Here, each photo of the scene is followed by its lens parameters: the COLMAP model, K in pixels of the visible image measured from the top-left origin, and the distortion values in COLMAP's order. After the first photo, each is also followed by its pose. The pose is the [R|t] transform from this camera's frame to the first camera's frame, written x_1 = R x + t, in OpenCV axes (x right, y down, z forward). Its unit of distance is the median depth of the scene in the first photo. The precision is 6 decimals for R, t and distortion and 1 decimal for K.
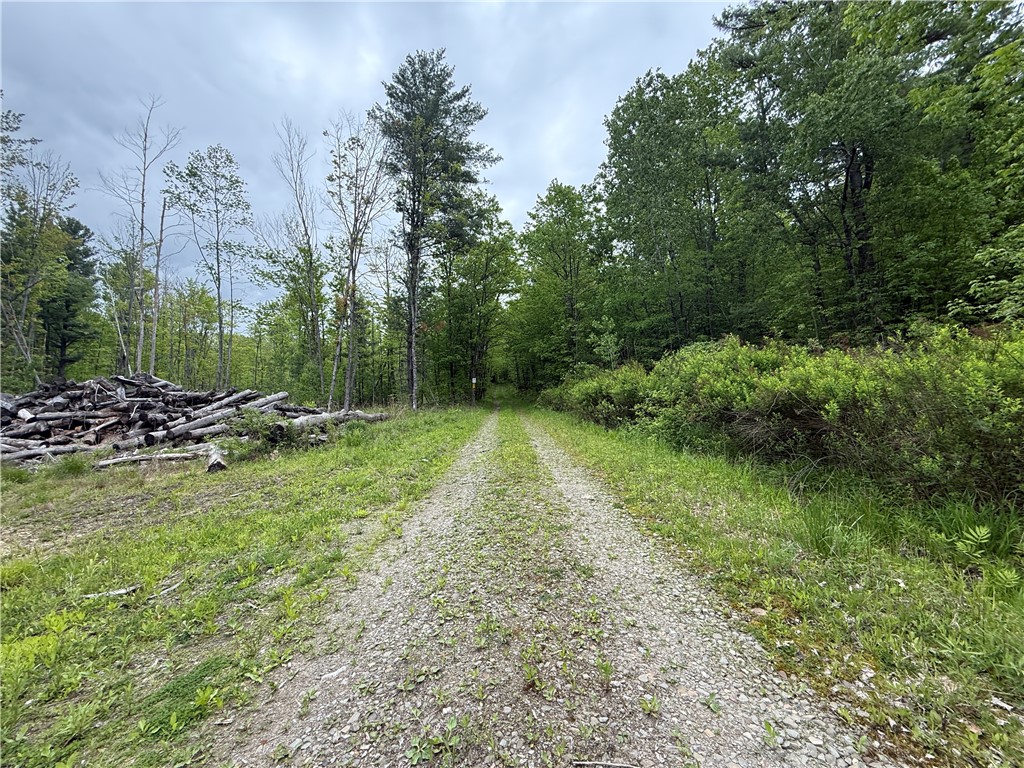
lens RADIAL K [[408.9, 0, 513.1], [0, 408.9, 387.7], [0, 0, 1]] dist [0.001152, 0.000146]
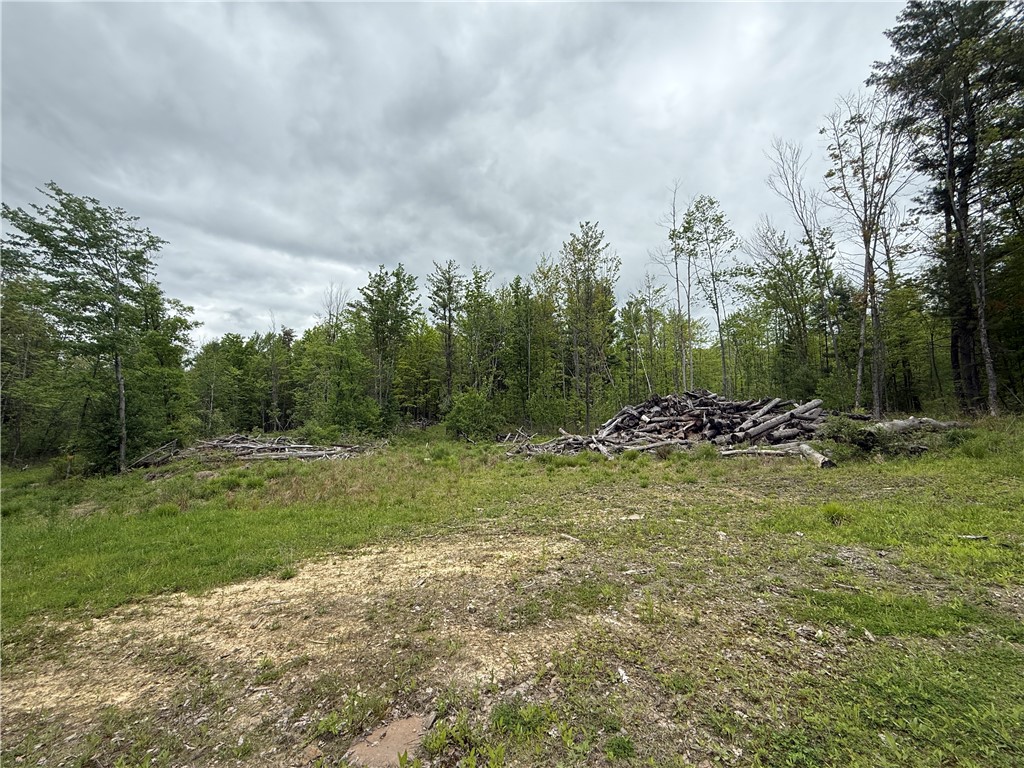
lens RADIAL K [[408.9, 0, 511.6], [0, 408.9, 381.9], [0, 0, 1]] dist [0.001152, 0.000146]
pose [[0.529280, -0.066928, -0.845804, -0.075527], [0.041927, 0.997729, -0.052713, -0.008587], [0.847411, -0.007562, 0.530884, -0.169106]]
